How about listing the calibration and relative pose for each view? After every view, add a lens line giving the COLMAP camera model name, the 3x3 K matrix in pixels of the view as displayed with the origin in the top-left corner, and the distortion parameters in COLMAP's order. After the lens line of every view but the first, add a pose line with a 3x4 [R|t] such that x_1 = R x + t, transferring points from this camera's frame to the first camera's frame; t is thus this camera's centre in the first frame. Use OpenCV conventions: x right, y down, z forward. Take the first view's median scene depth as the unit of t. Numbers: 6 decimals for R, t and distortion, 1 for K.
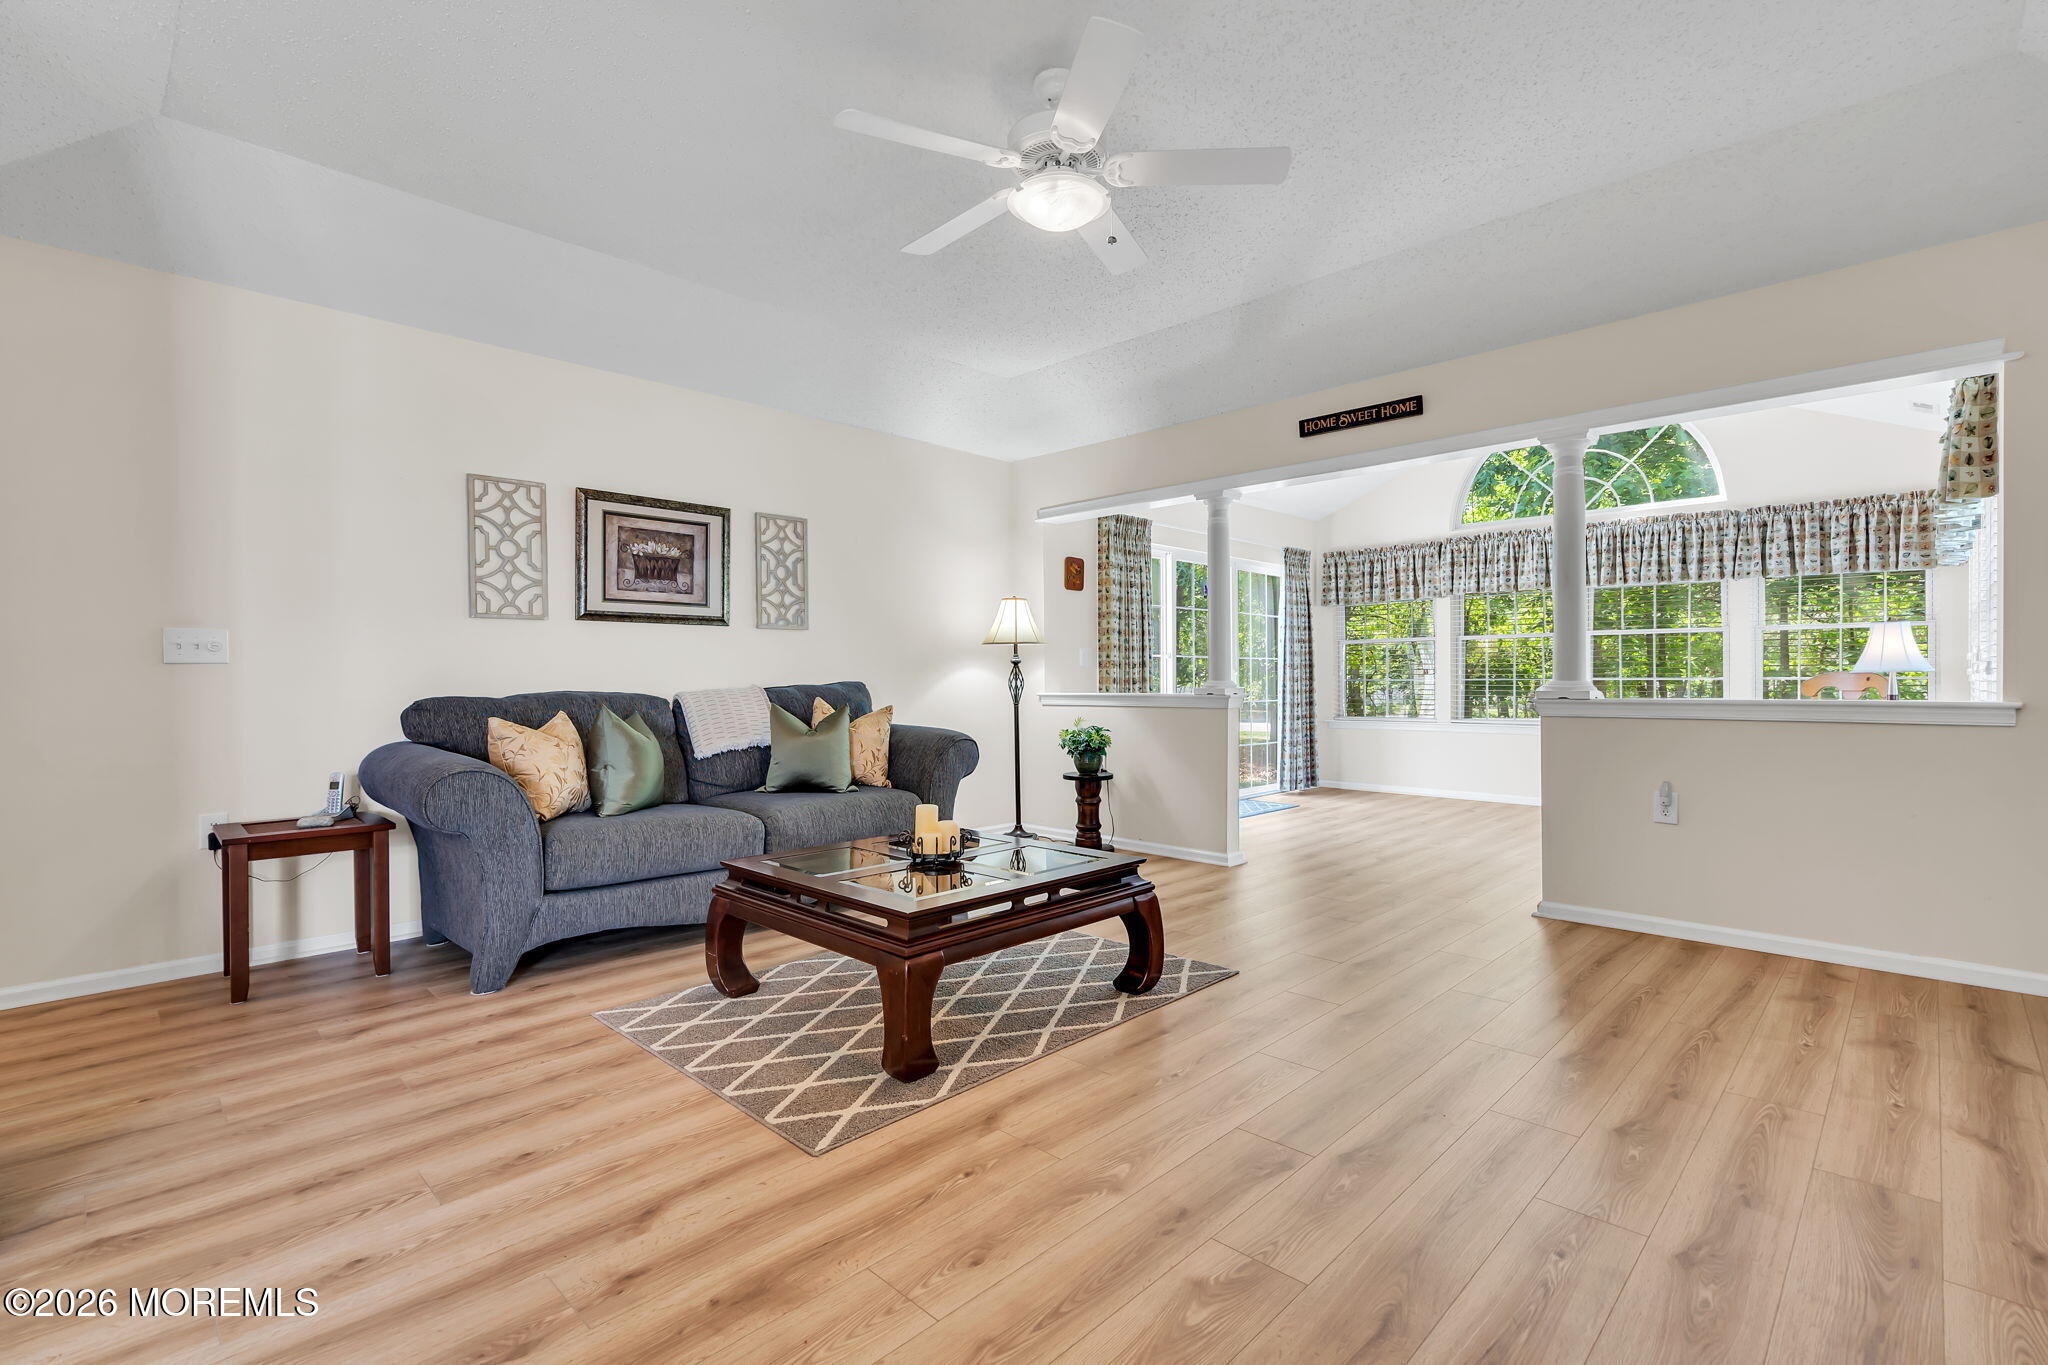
lens RADIAL K [[931.8, 0, 1030.4], [0, 931.8, 681.5], [0, 0, 1]] dist [-0.003315, 0.001735]
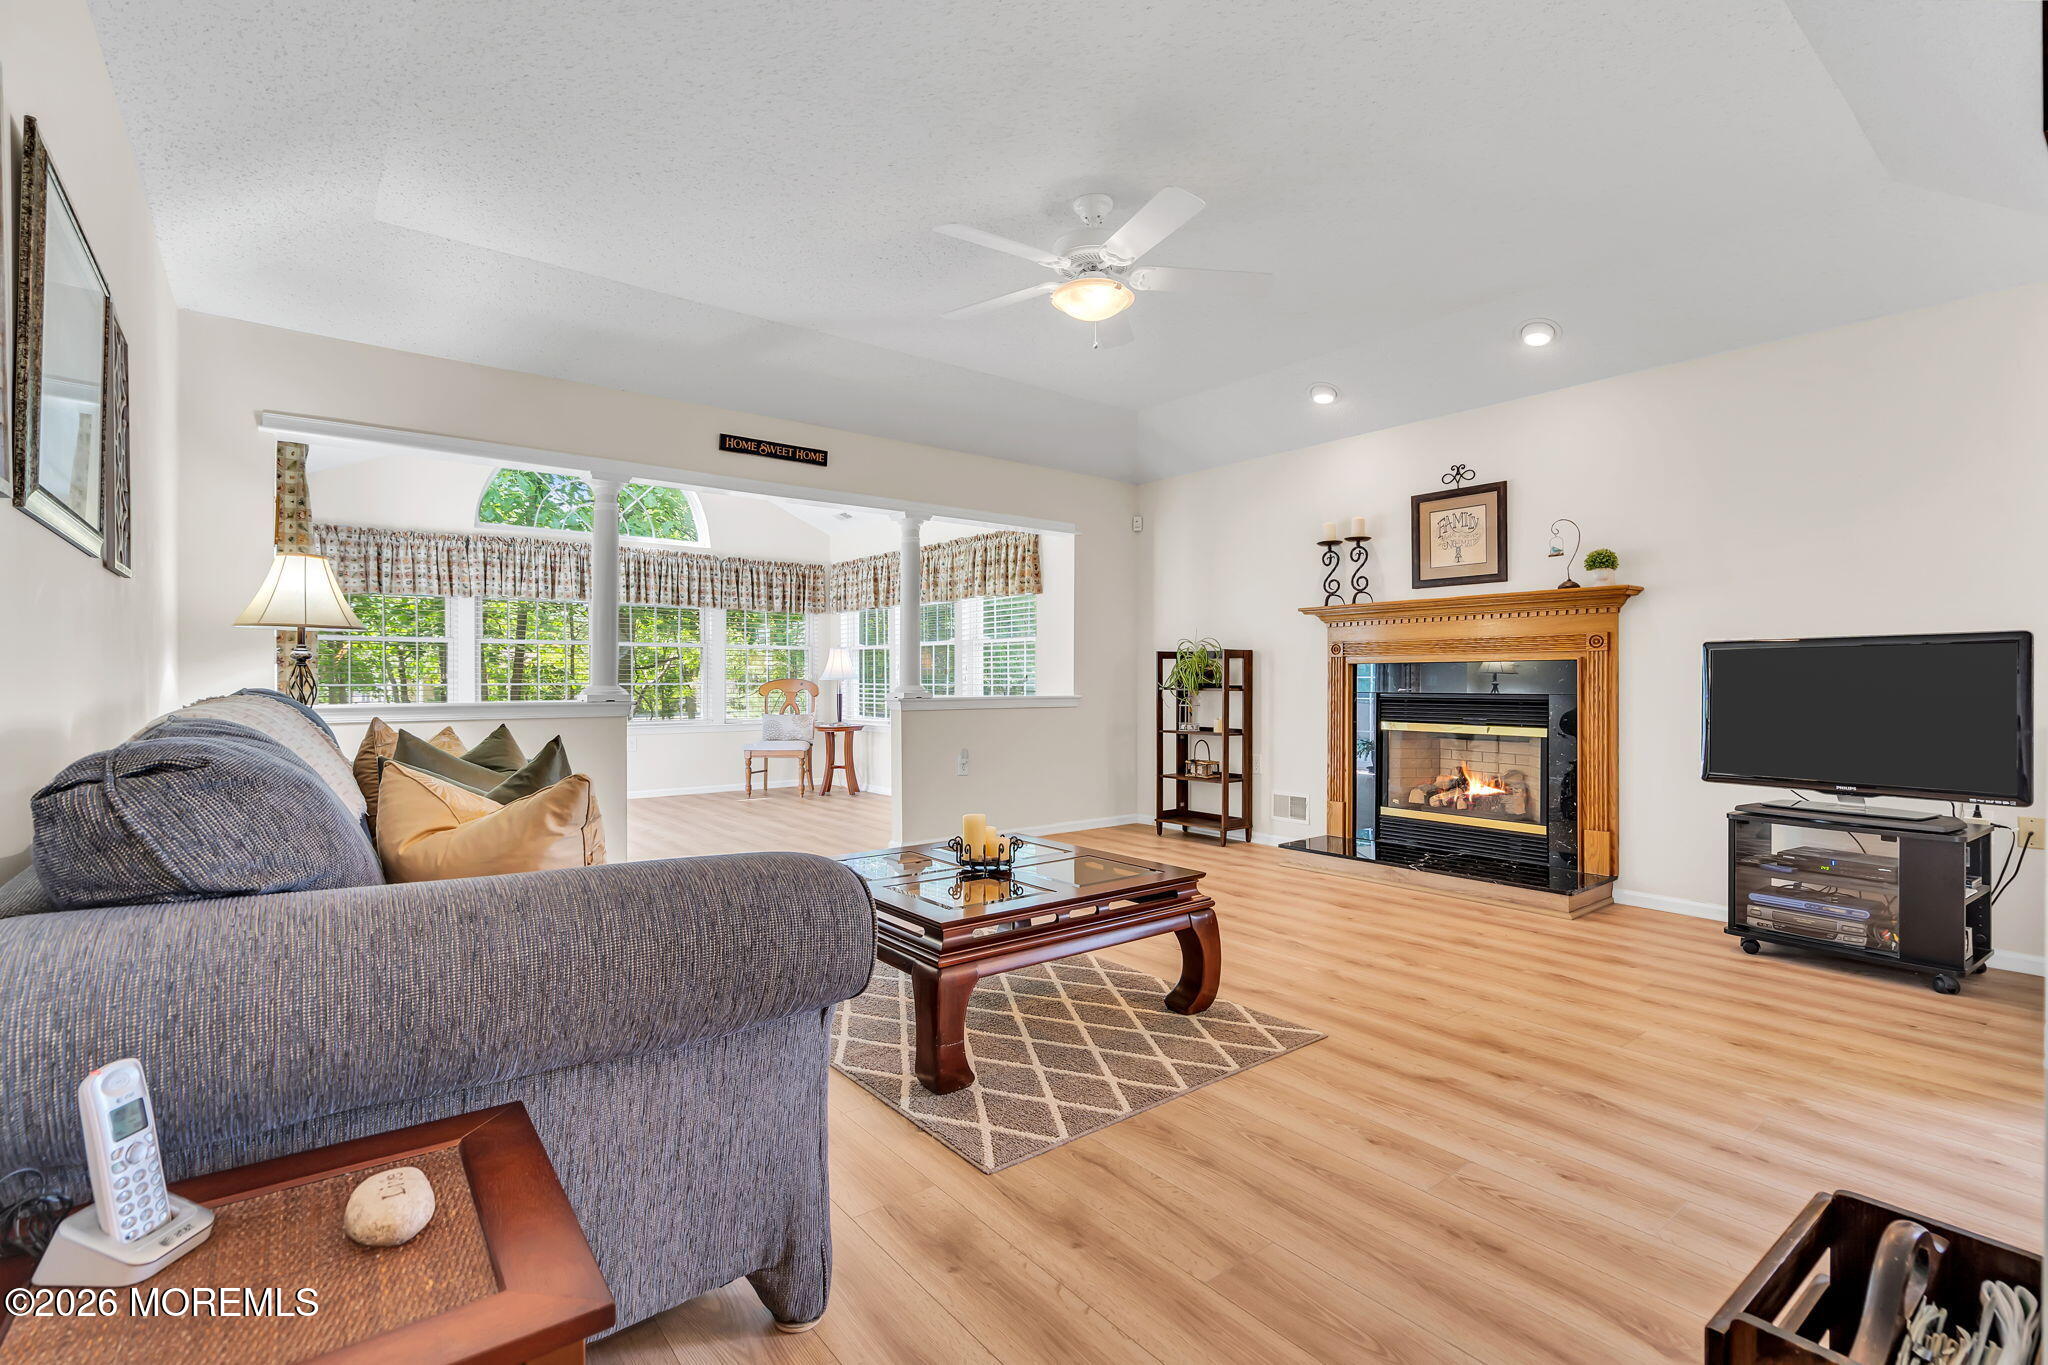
lens RADIAL K [[931.8, 0, 1032.0], [0, 931.8, 686.0], [0, 0, 1]] dist [-0.003315, 0.001735]
pose [[0.126971, -0.001721, 0.991905, -0.544629], [0.001399, 0.999998, 0.001556, -0.001476], [-0.991905, 0.001190, 0.126973, 0.417872]]
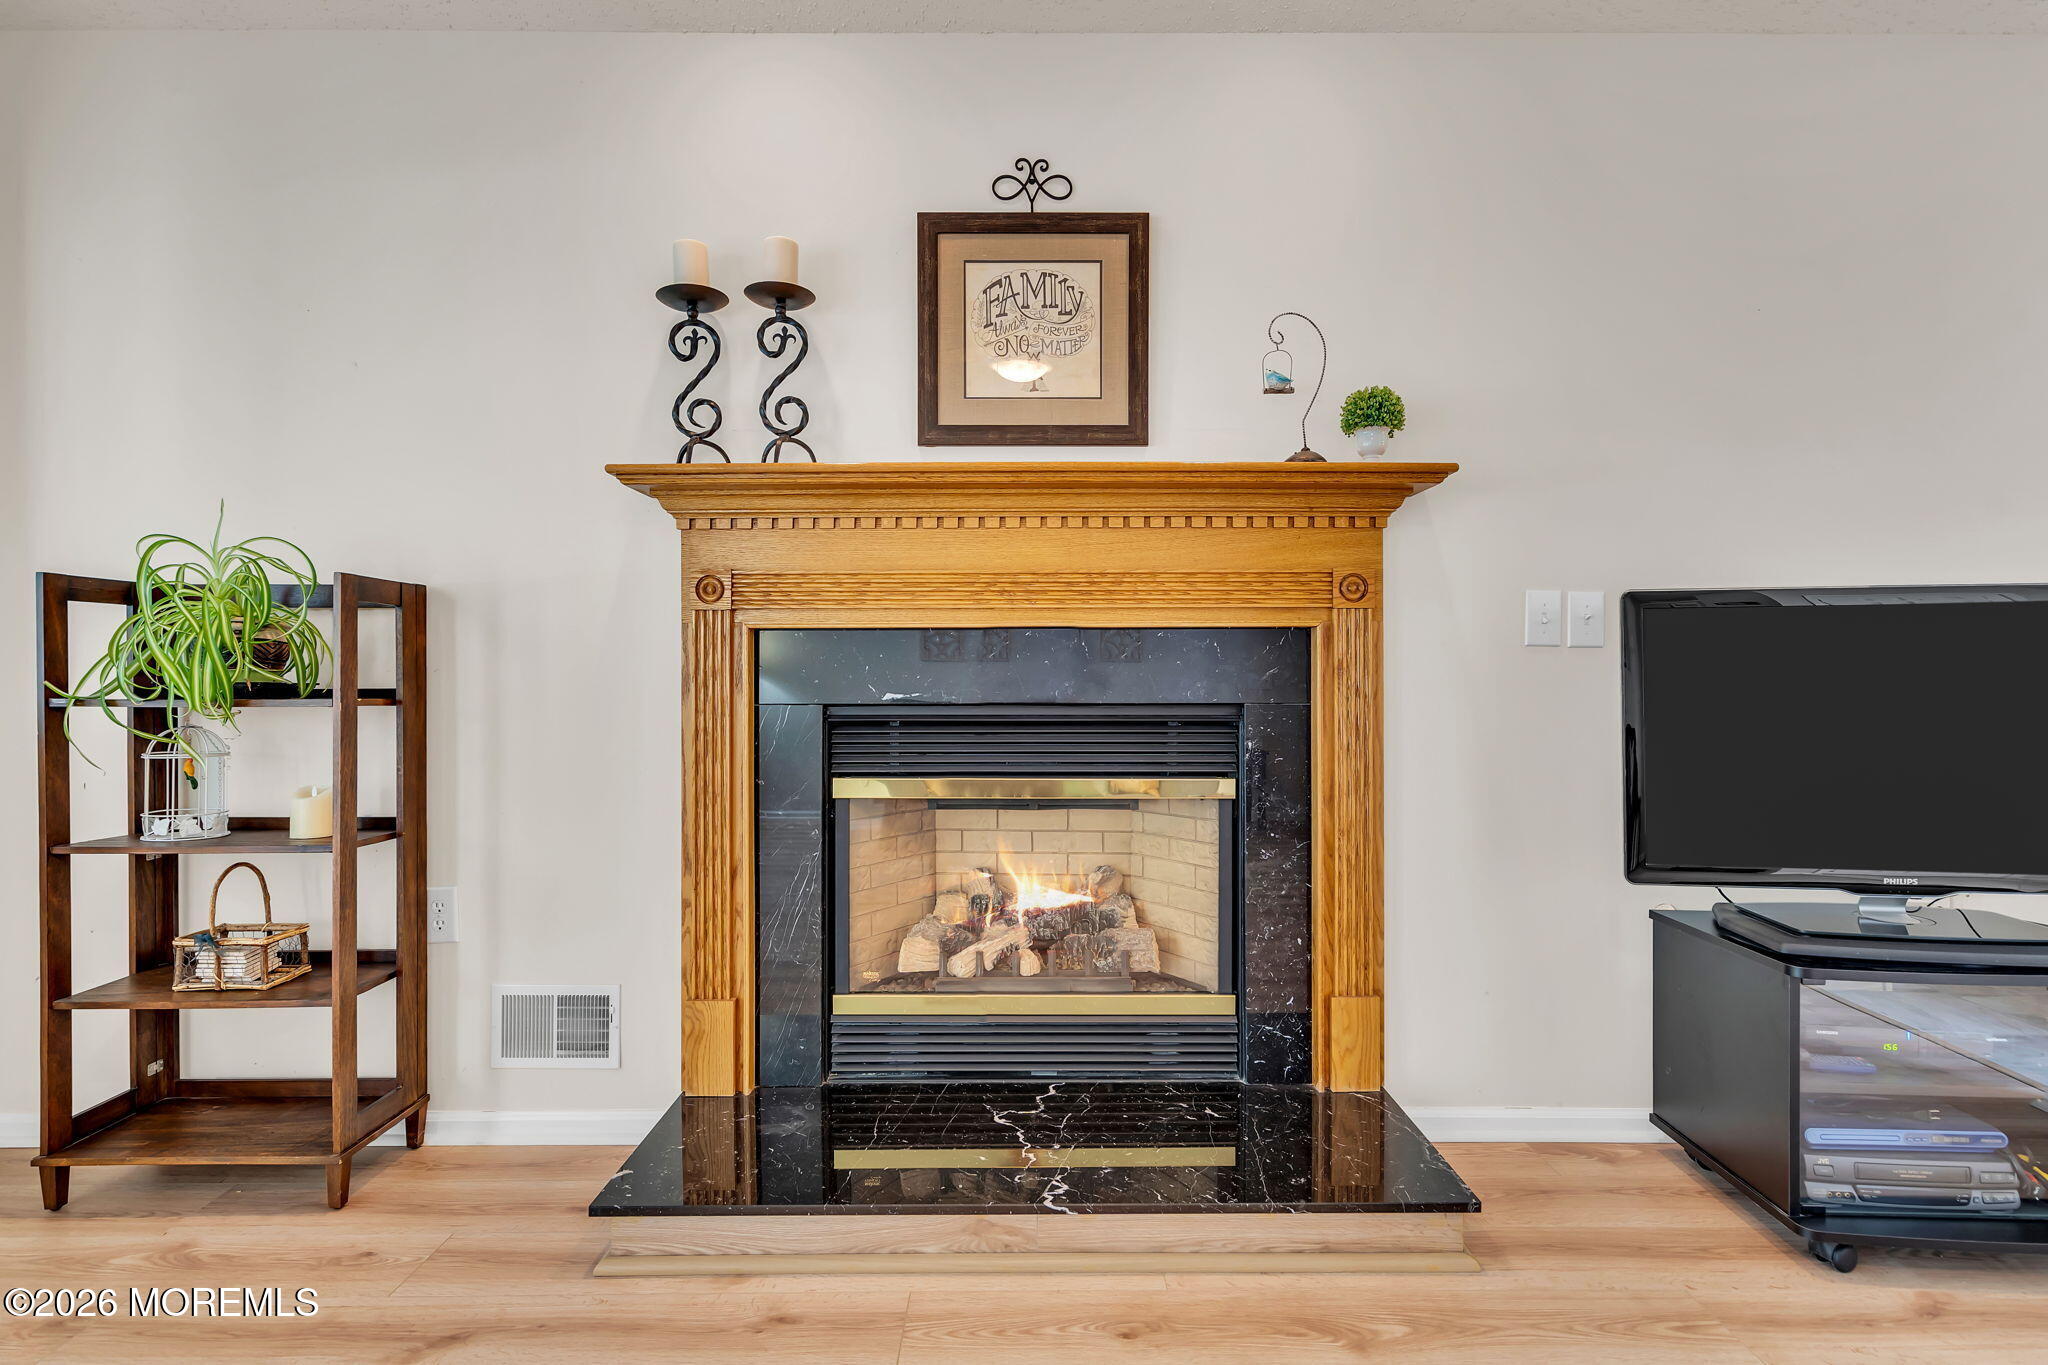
lens RADIAL K [[1010.2, 0, 1029.6], [0, 1010.2, 677.5], [0, 0, 1]] dist [-0.001773, 0.001370]
pose [[-0.700853, 0.004267, 0.713293, 0.054138], [0.006223, 0.999981, 0.000133, -0.002847], [-0.713279, 0.004532, -0.700866, 0.412223]]
